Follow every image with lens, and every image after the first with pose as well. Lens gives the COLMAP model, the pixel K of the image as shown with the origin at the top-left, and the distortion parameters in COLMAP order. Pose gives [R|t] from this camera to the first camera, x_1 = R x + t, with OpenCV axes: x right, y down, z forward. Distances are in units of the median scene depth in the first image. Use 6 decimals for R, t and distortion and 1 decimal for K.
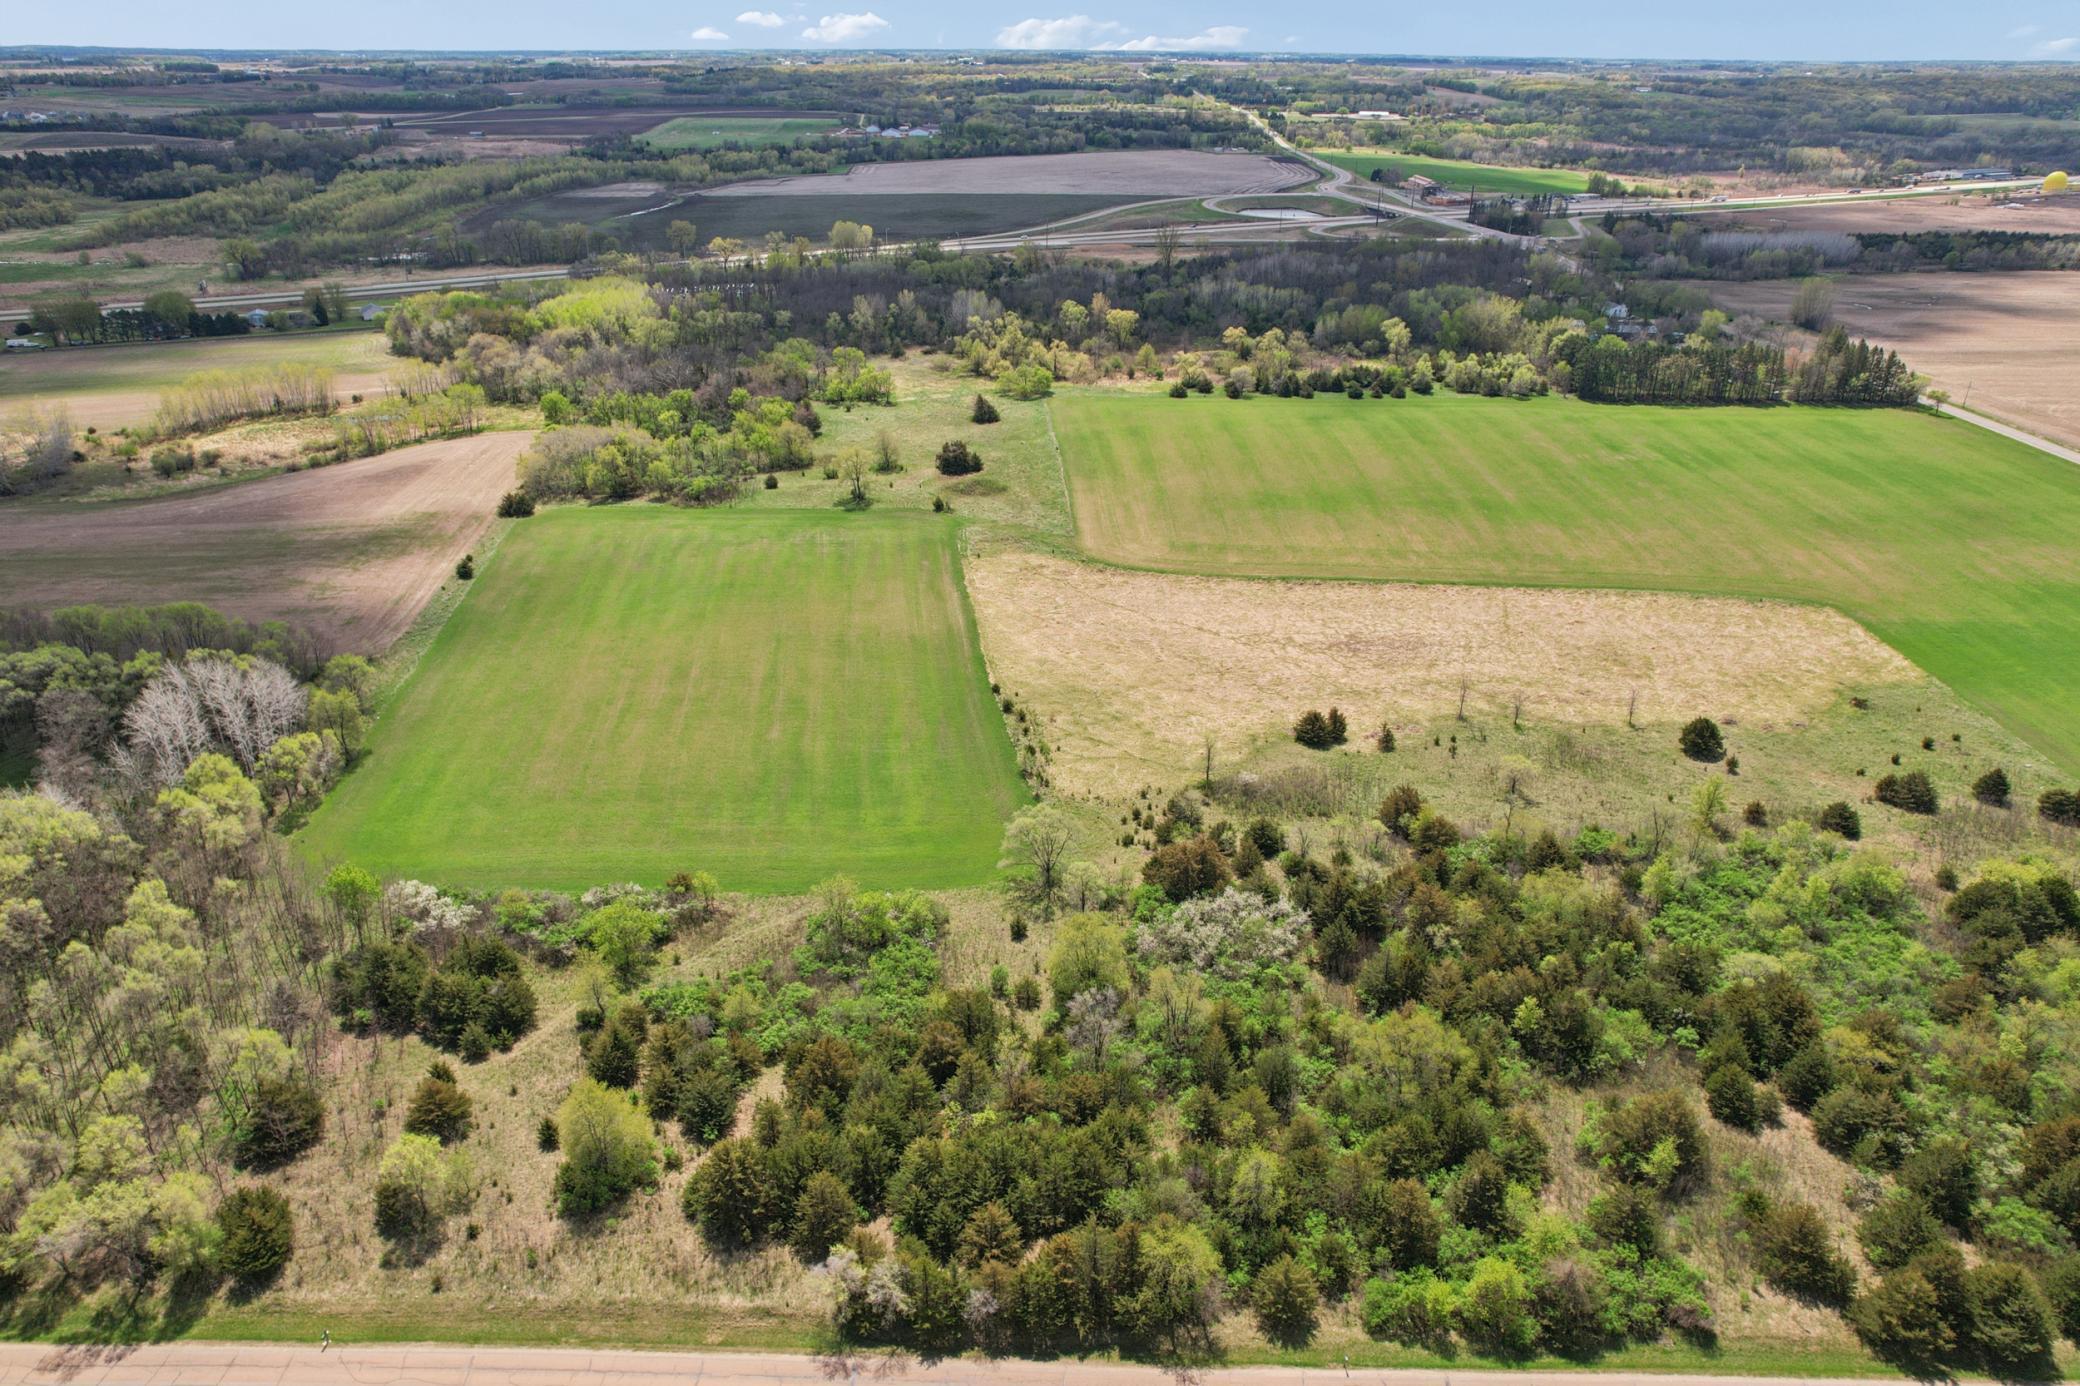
lens RADIAL K [[1327.4, 0, 1043.3], [0, 1327.4, 723.4], [0, 0, 1]] dist [-0.065728, 0.054877]
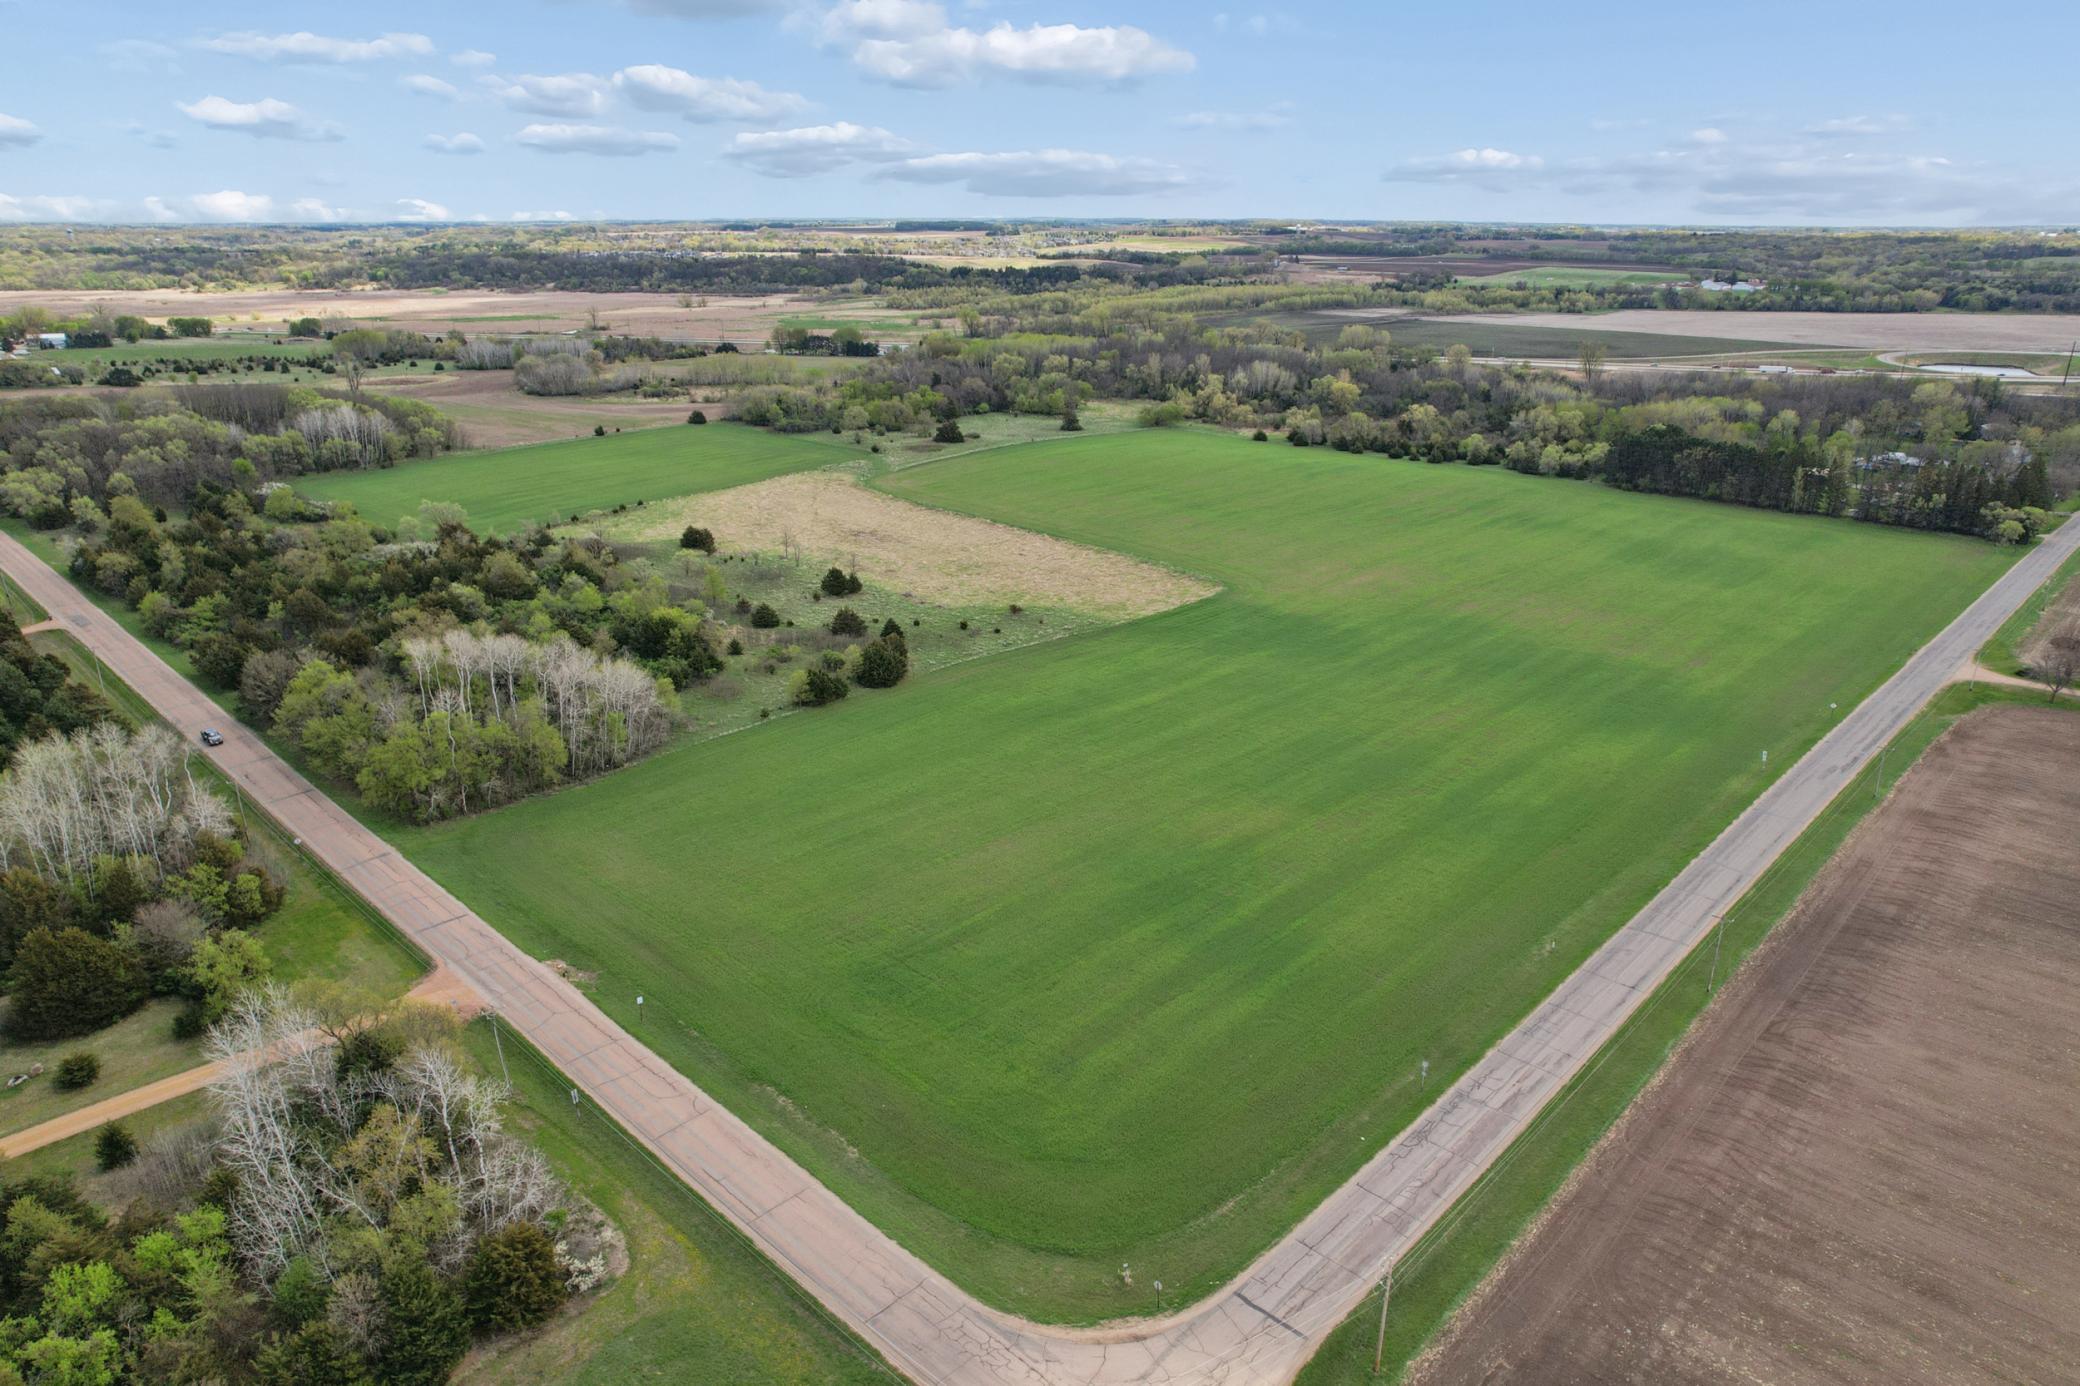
lens RADIAL K [[1327.4, 0, 1039.9], [0, 1327.4, 722.4], [0, 0, 1]] dist [-0.065728, 0.054877]
pose [[0.726934, 0.244607, -0.641666, 0.750493], [-0.315949, 0.948769, 0.003742, 0.035880], [0.609708, 0.200013, 0.766975, 0.069344]]
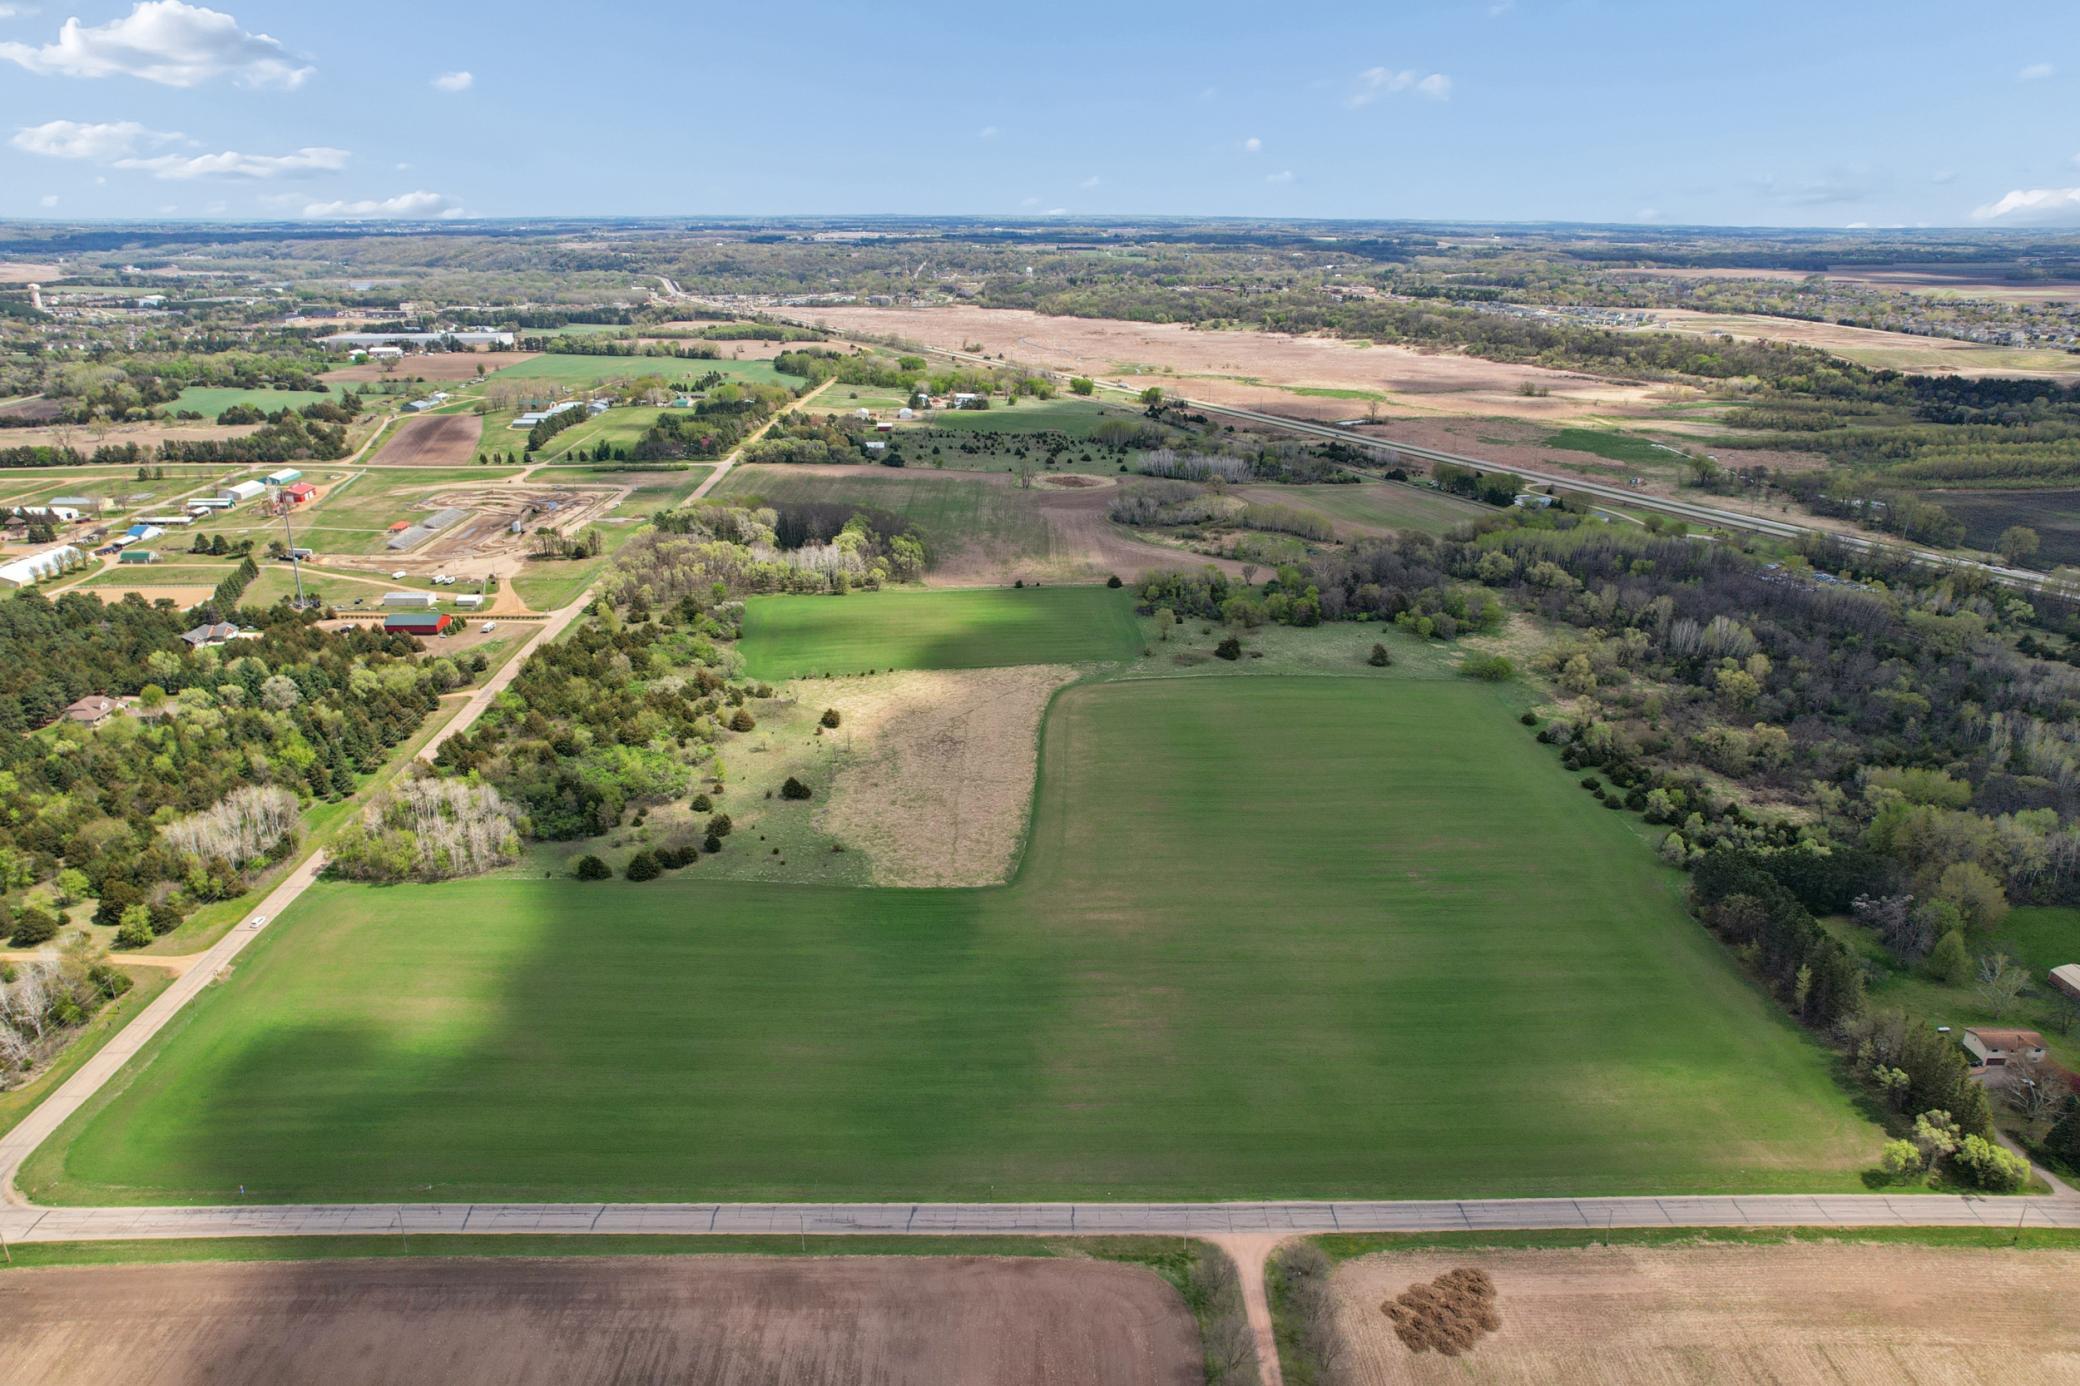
lens RADIAL K [[1327.4, 0, 1029.3], [0, 1327.4, 710.9], [0, 0, 1]] dist [-0.065728, 0.054877]
pose [[0.031804, 0.350161, -0.936149, 1.085256], [-0.465353, 0.834100, 0.296181, -0.384612], [0.884553, 0.426220, 0.189477, 0.439739]]
